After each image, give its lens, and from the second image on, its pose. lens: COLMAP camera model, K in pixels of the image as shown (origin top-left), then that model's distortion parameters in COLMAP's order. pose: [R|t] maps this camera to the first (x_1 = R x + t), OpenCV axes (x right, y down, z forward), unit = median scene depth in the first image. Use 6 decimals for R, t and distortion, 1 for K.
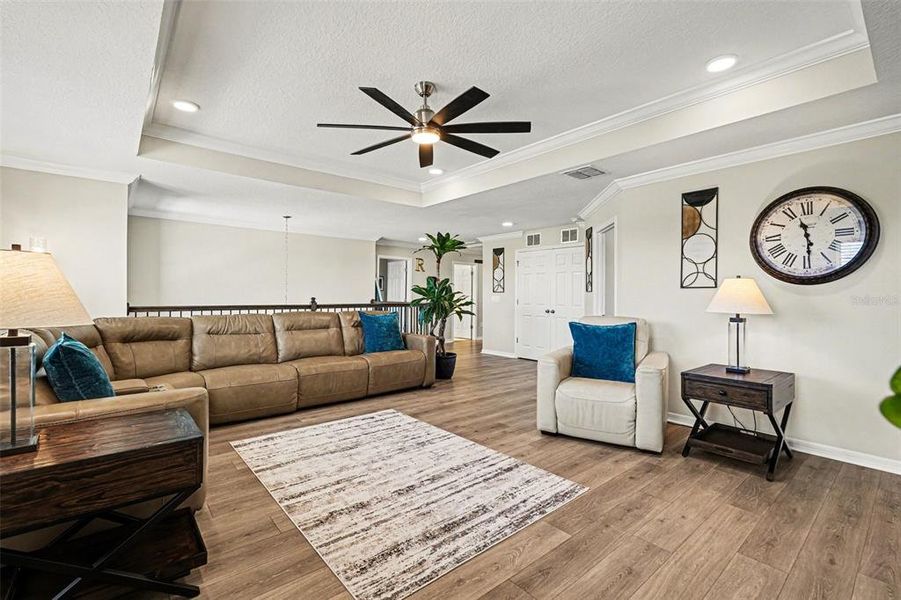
lens RADIAL K [[399.5, 0, 453.4], [0, 399.5, 297.6], [0, 0, 1]] dist [-0.008062, 0.000577]
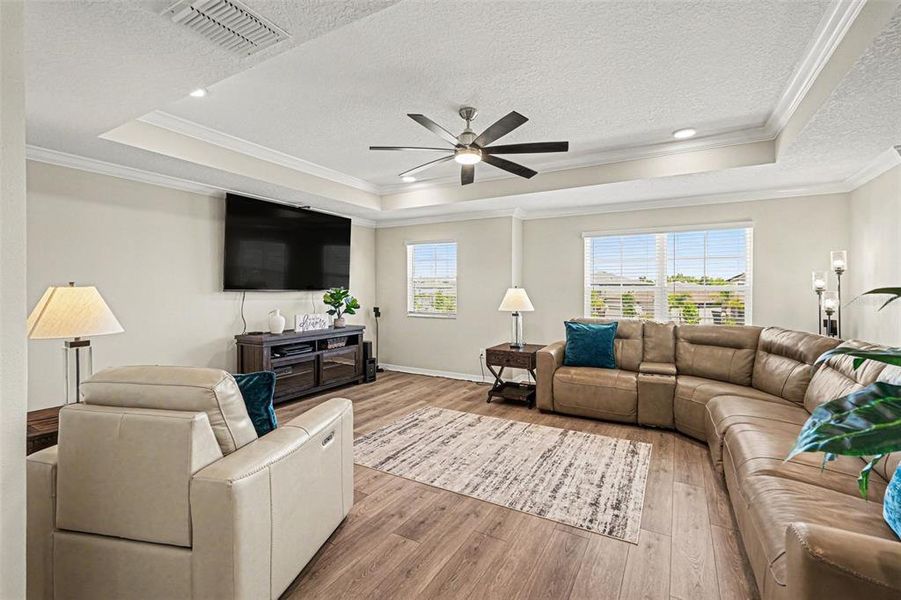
lens RADIAL K [[399.5, 0, 453.2], [0, 399.5, 294.0], [0, 0, 1]] dist [-0.008062, 0.000577]
pose [[-0.939044, -0.003714, -0.343778, 0.319155], [-0.008074, 0.999904, 0.011251, -0.047795], [0.343703, 0.013341, -0.938984, 1.898829]]
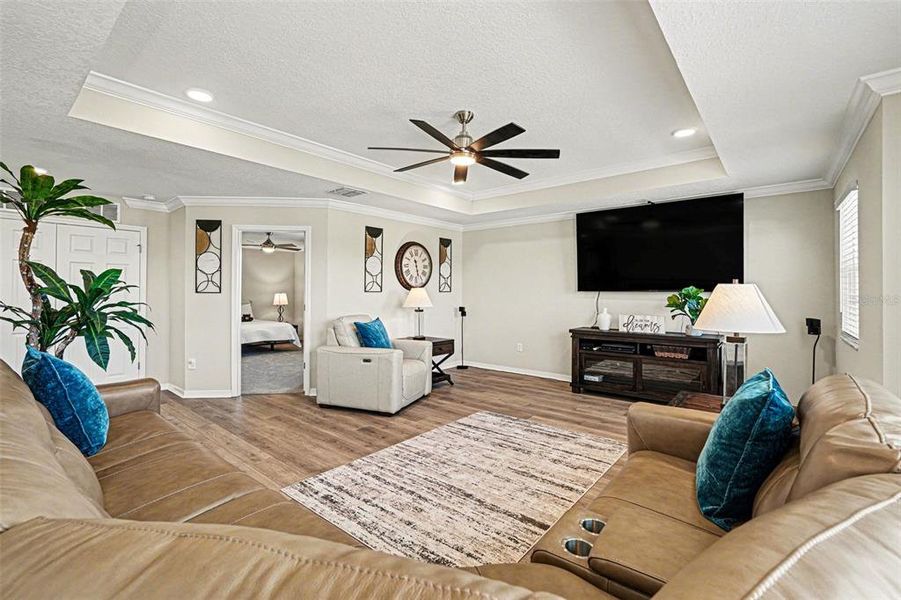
lens RADIAL K [[399.5, 0, 446.8], [0, 399.5, 294.2], [0, 0, 1]] dist [-0.008062, 0.000577]
pose [[-0.162049, -0.011960, 0.986710, -1.096384], [-0.002186, 0.999928, 0.011761, -0.041582], [-0.986780, -0.000251, -0.162064, 1.162440]]
